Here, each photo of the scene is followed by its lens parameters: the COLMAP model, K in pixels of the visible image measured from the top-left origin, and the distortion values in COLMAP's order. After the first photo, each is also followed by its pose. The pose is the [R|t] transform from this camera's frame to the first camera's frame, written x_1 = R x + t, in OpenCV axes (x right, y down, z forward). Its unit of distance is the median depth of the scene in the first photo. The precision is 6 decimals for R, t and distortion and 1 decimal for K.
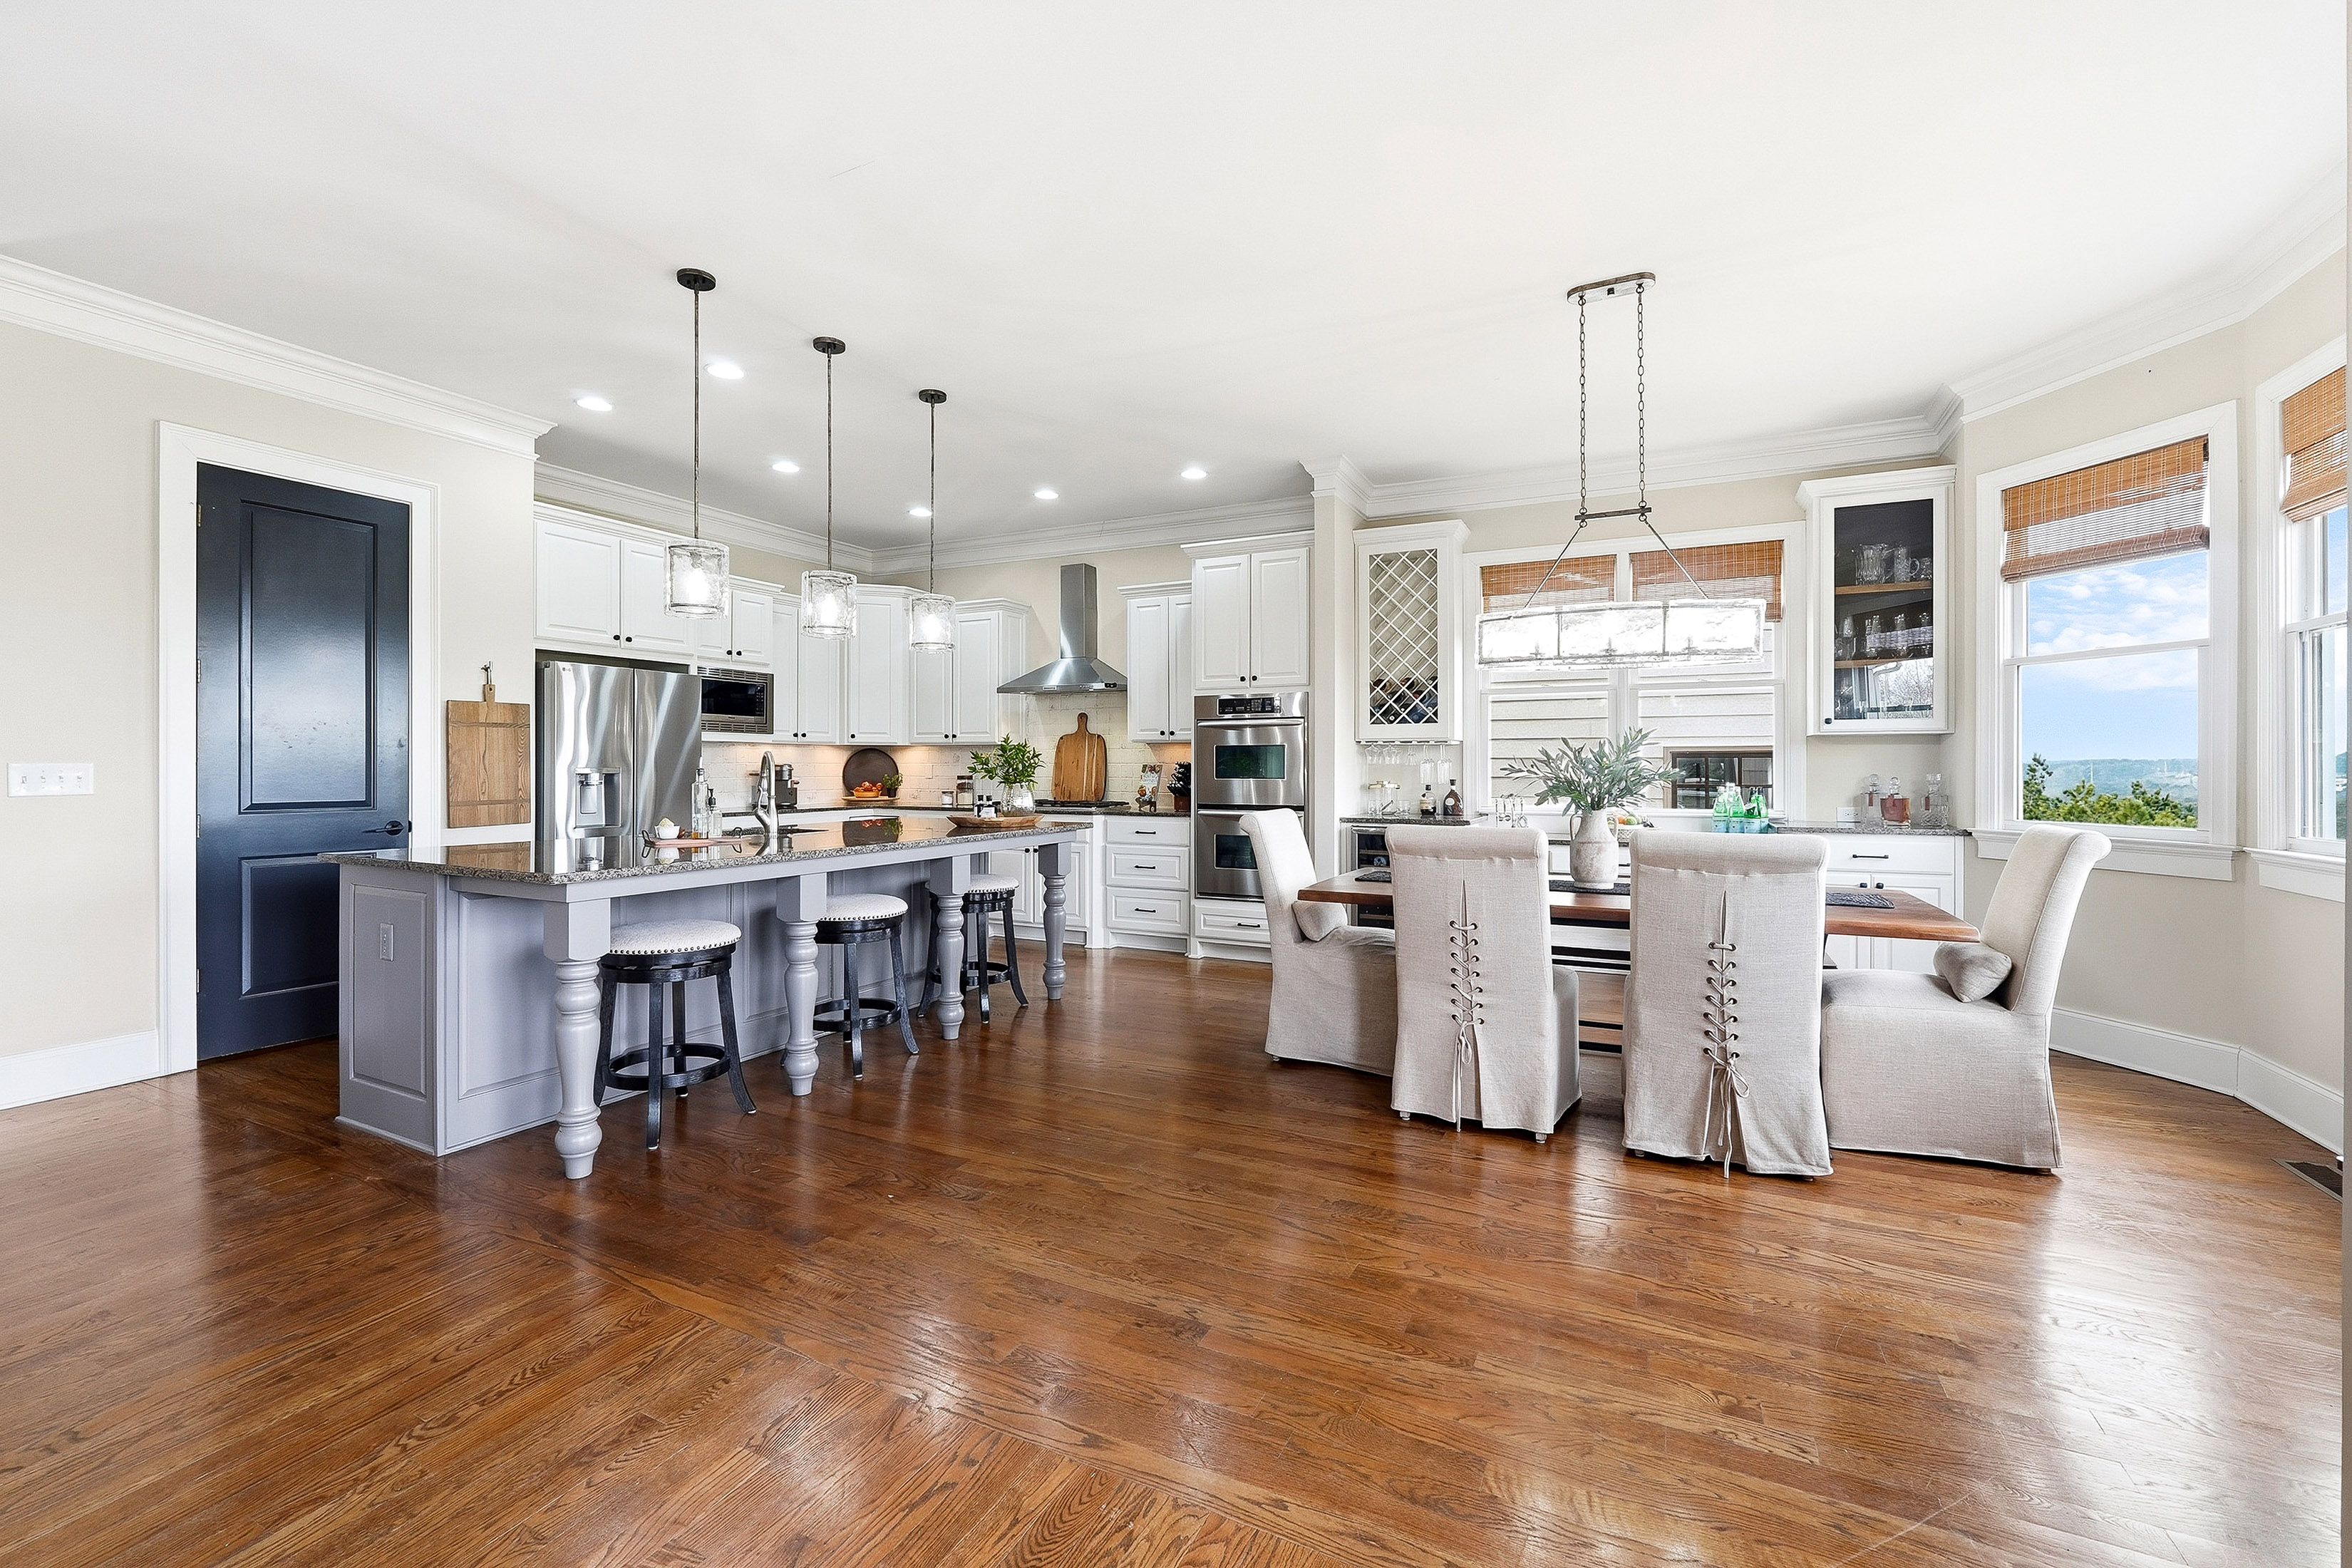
lens RADIAL K [[979.7, 0, 1166.5], [0, 979.7, 775.2], [0, 0, 1]] dist [-0.016716, 0.004679]
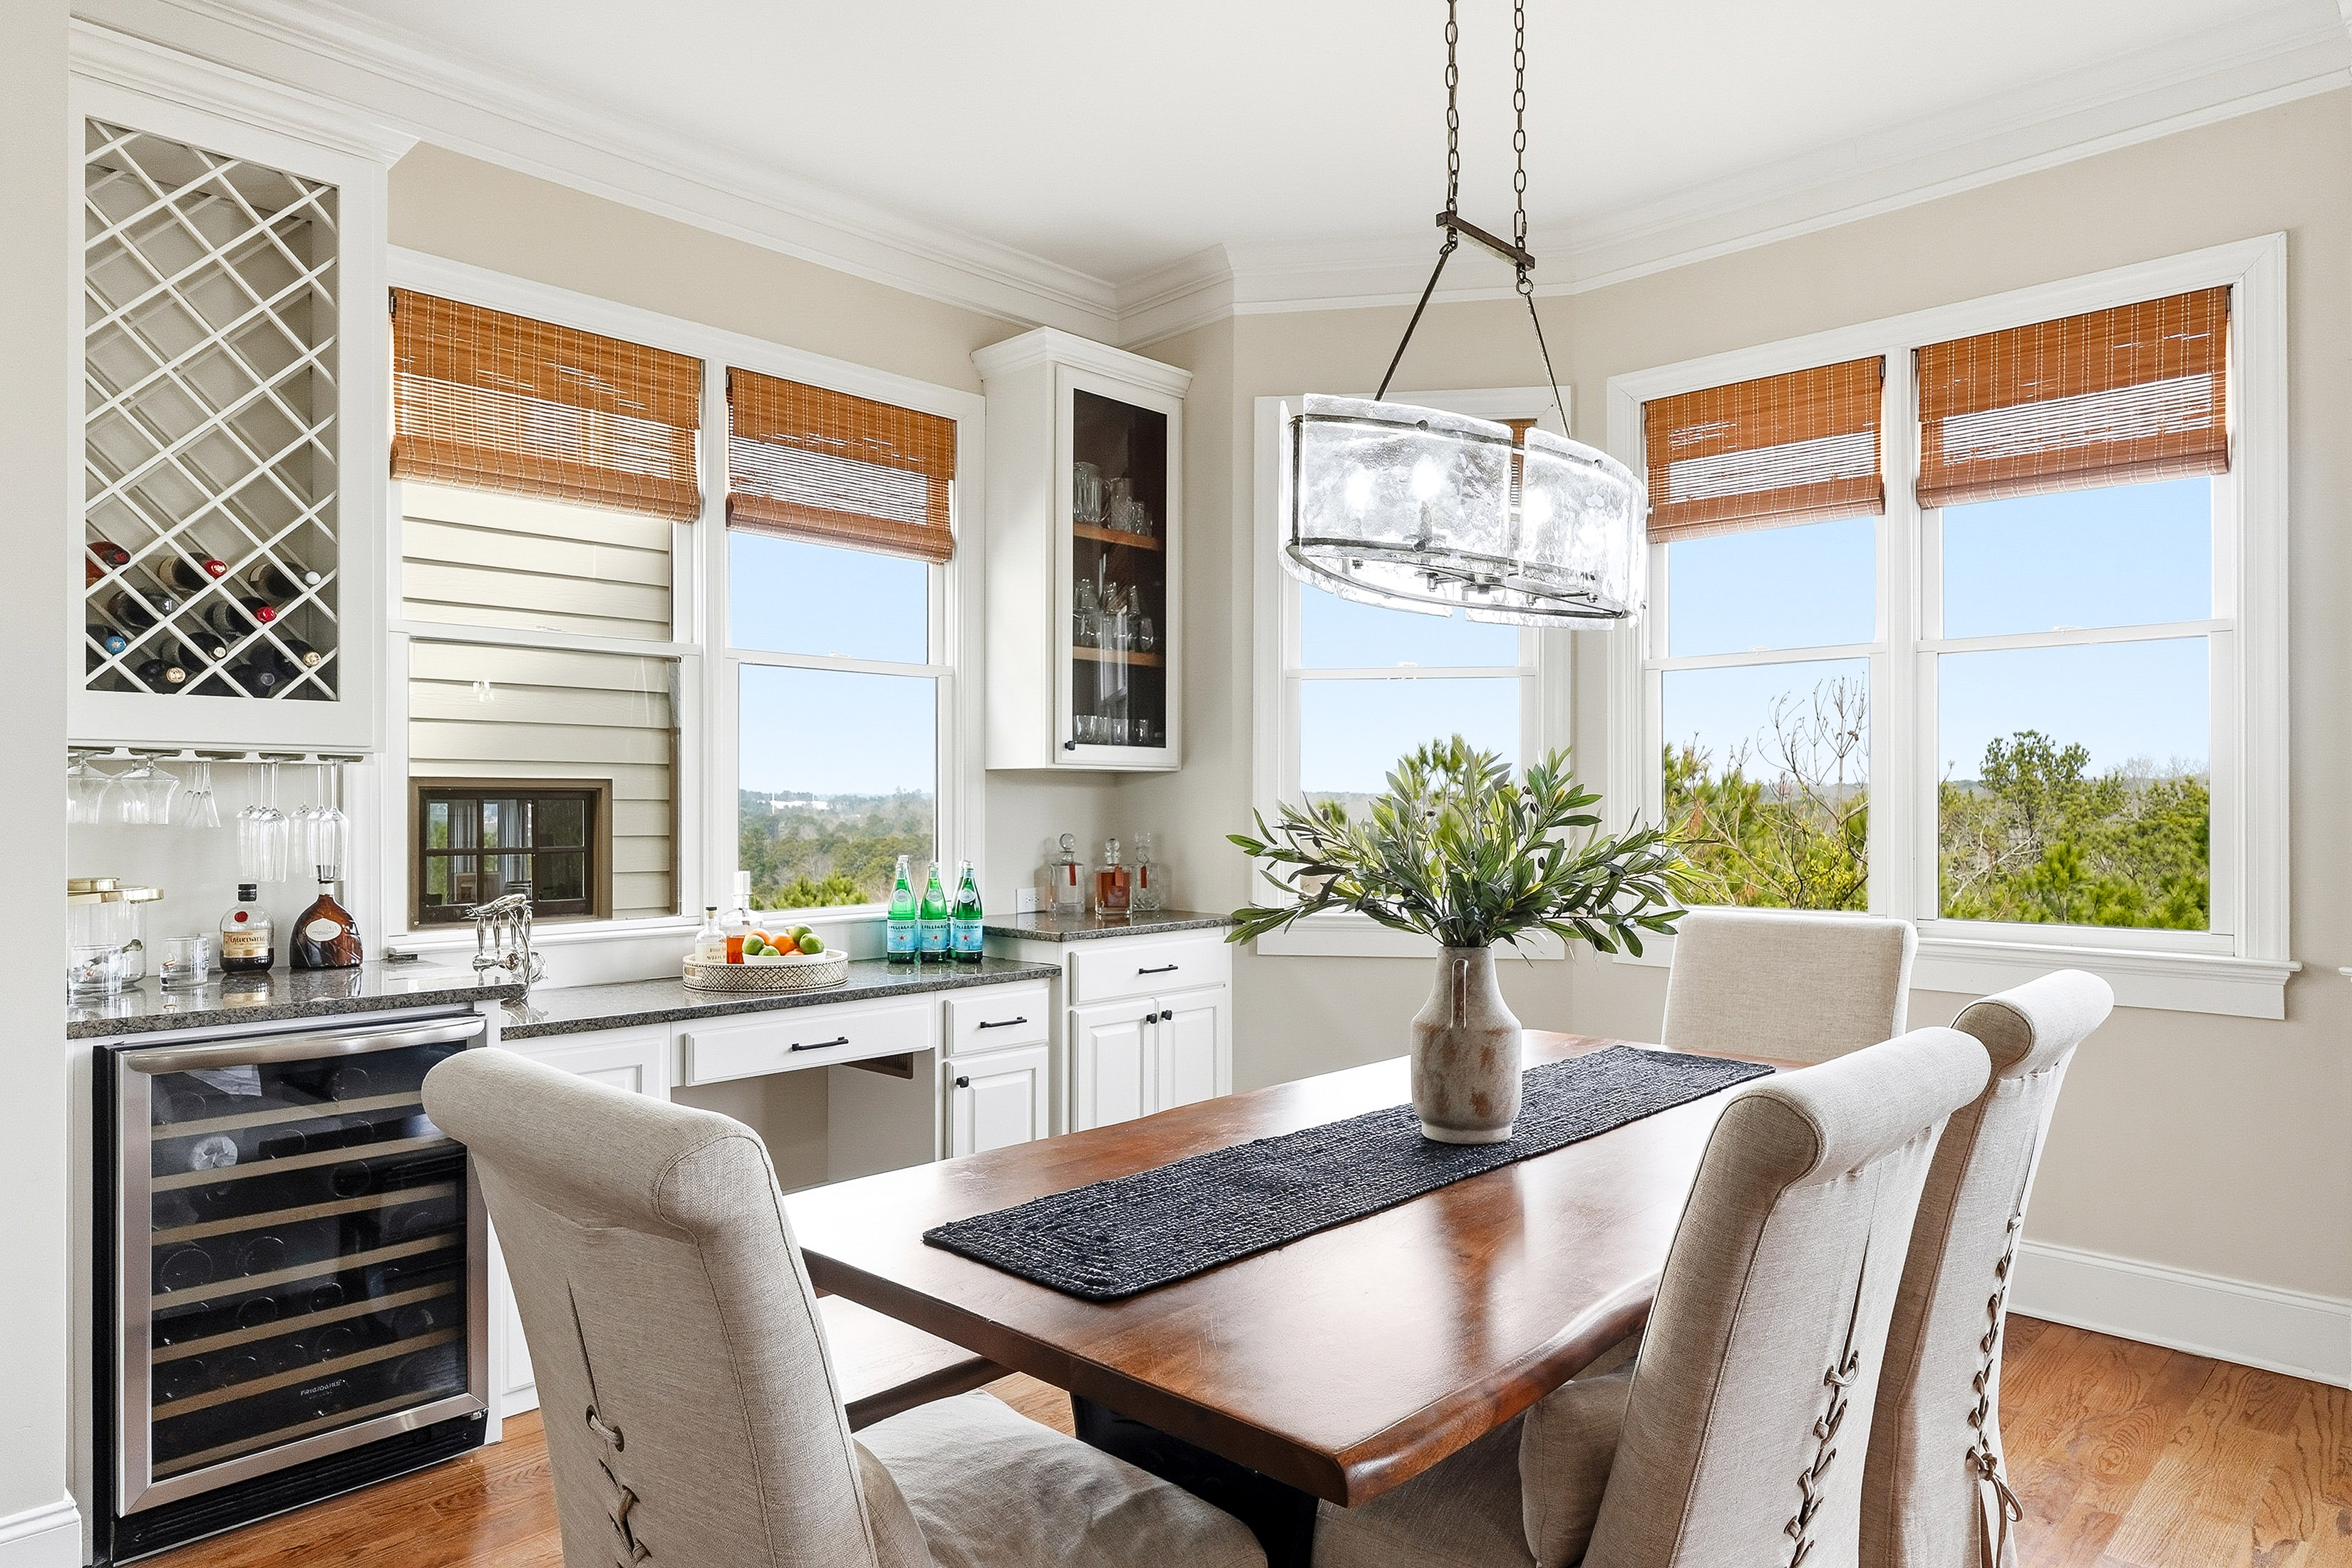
lens RADIAL K [[1419.7, 0, 1167.2], [0, 1419.7, 805.3], [0, 0, 1]] dist [0.000122, -0.001214]
pose [[0.299966, -0.000120, 0.953950, -0.101933], [0.006034, 0.999980, -0.001771, -0.014312], [-0.953931, 0.006287, 0.299961, 0.558167]]
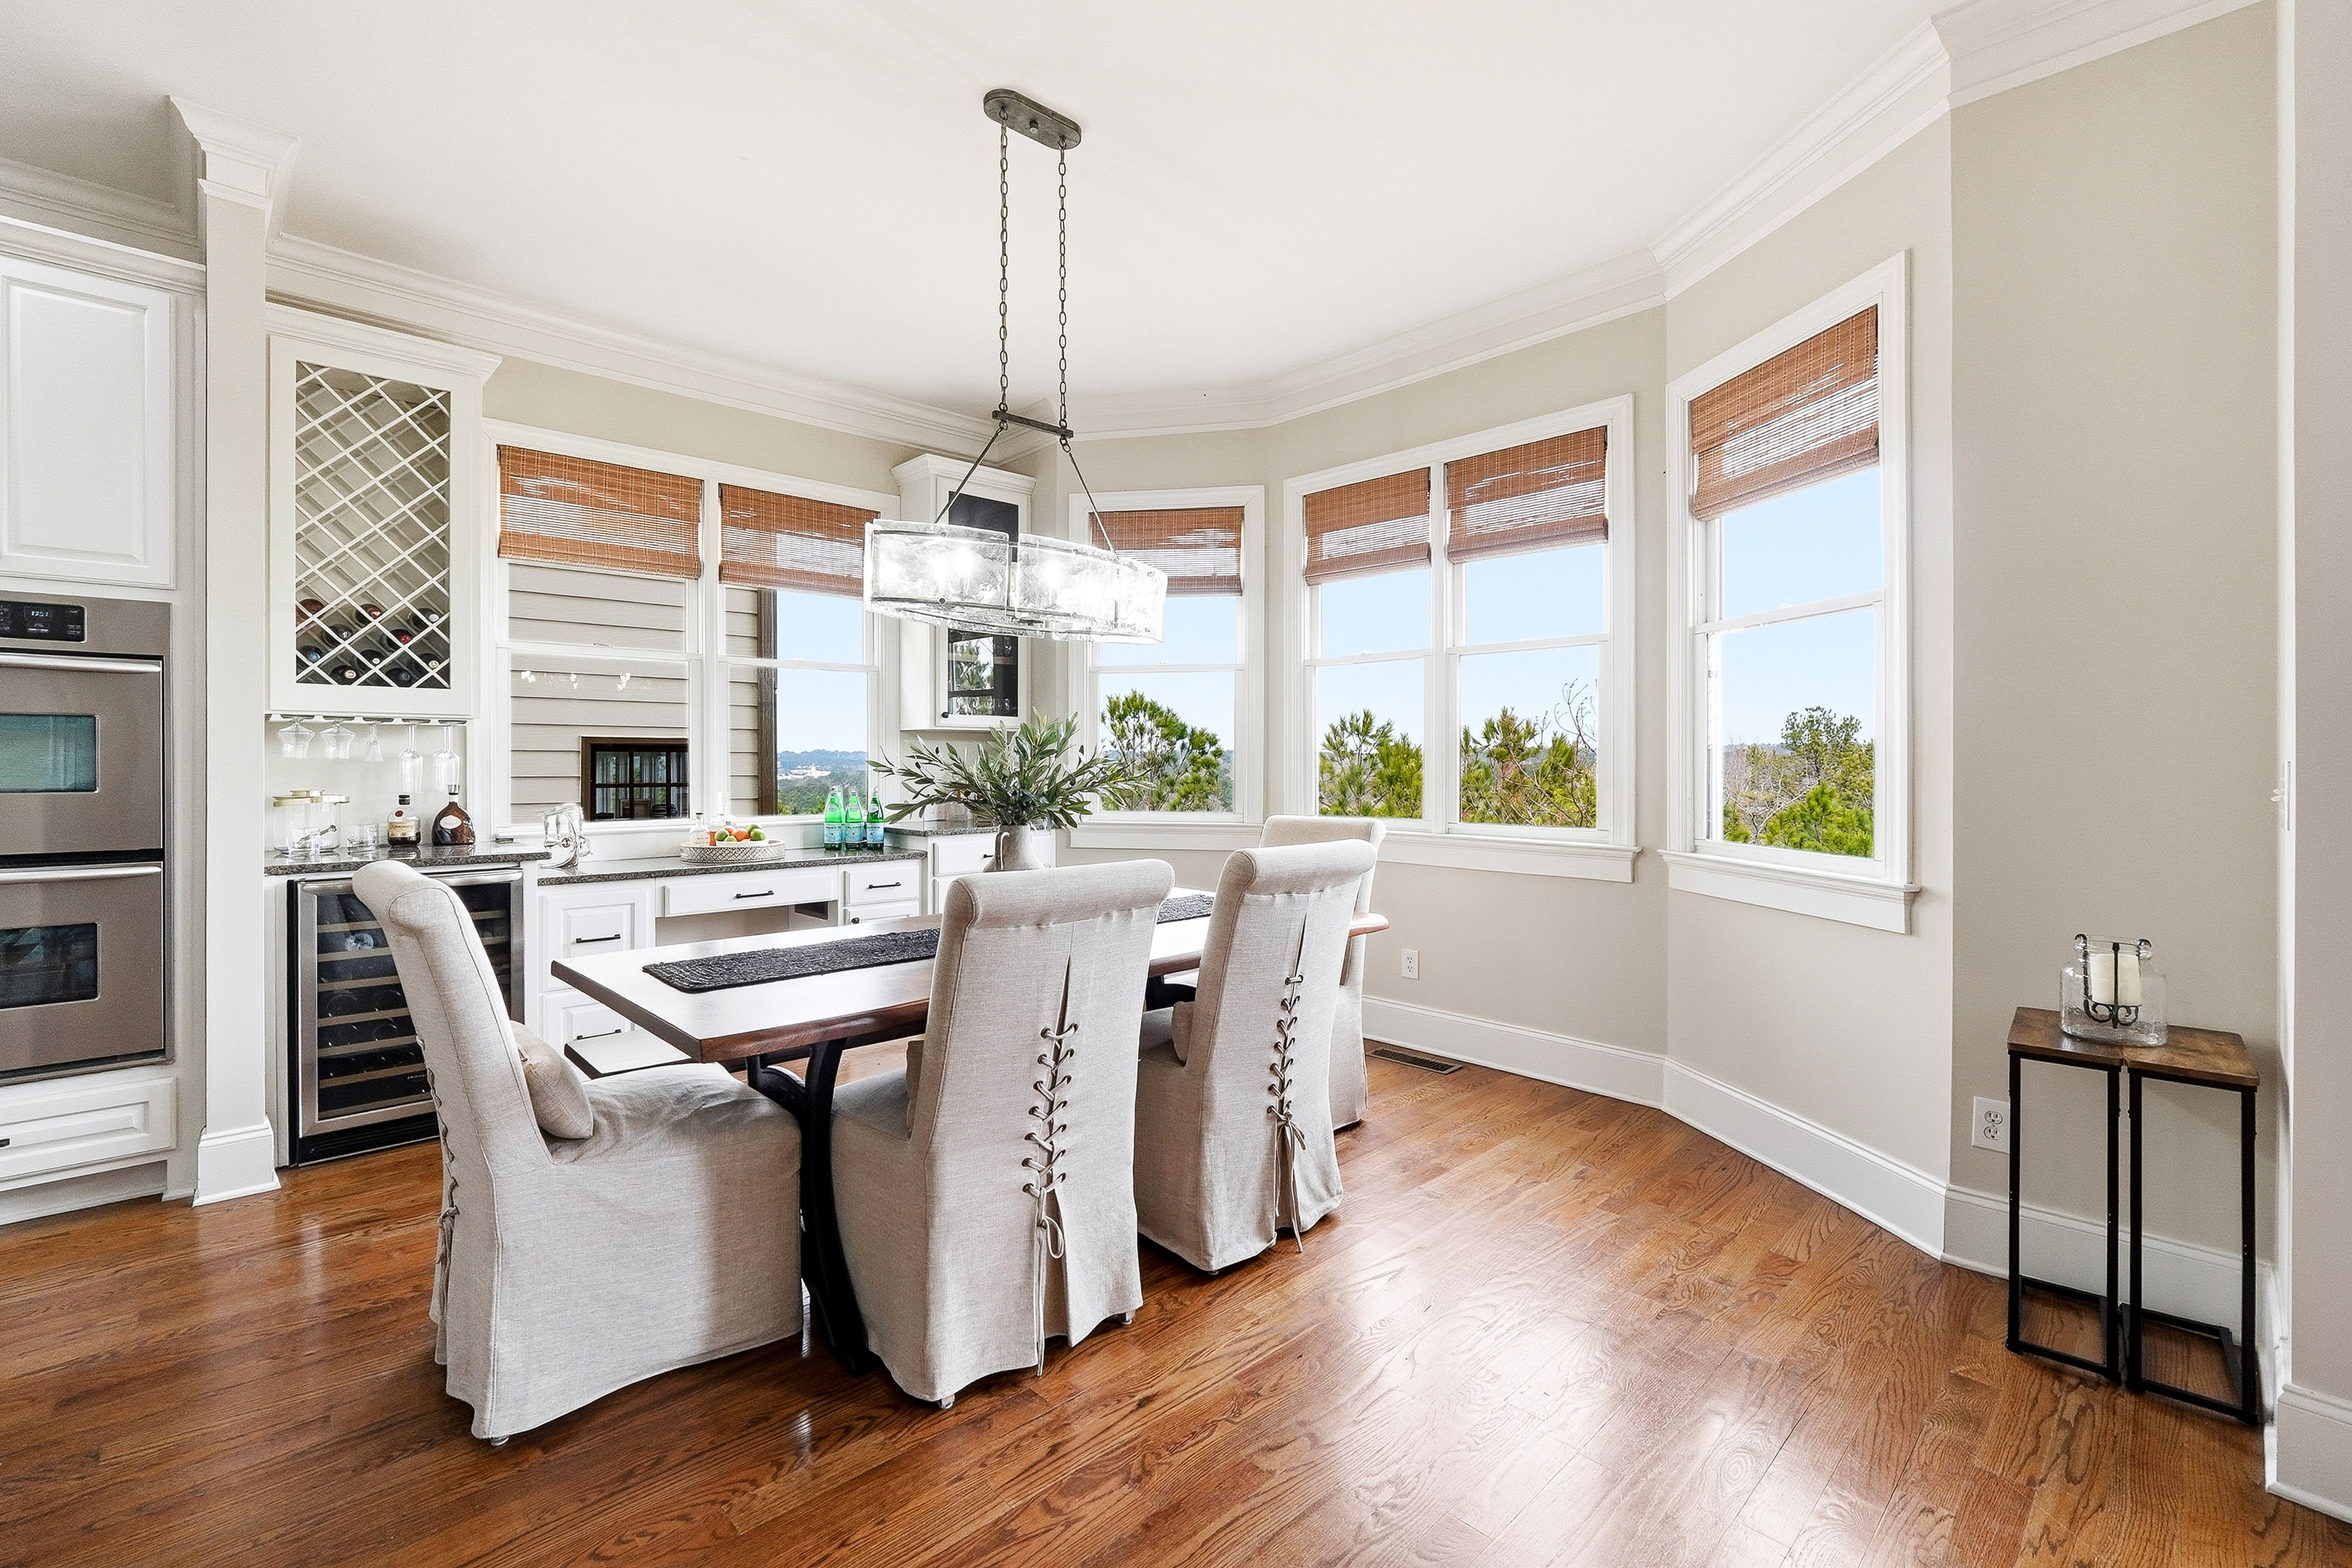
lens RADIAL K [[1006.4, 0, 1154.6], [0, 1006.4, 760.8], [0, 0, 1]] dist [-0.006074, 0.000248]
pose [[0.345111, 0.000149, 0.938562, -0.136327], [0.006242, 0.999978, -0.002454, -0.006037], [-0.938541, 0.006705, 0.345102, 0.382519]]
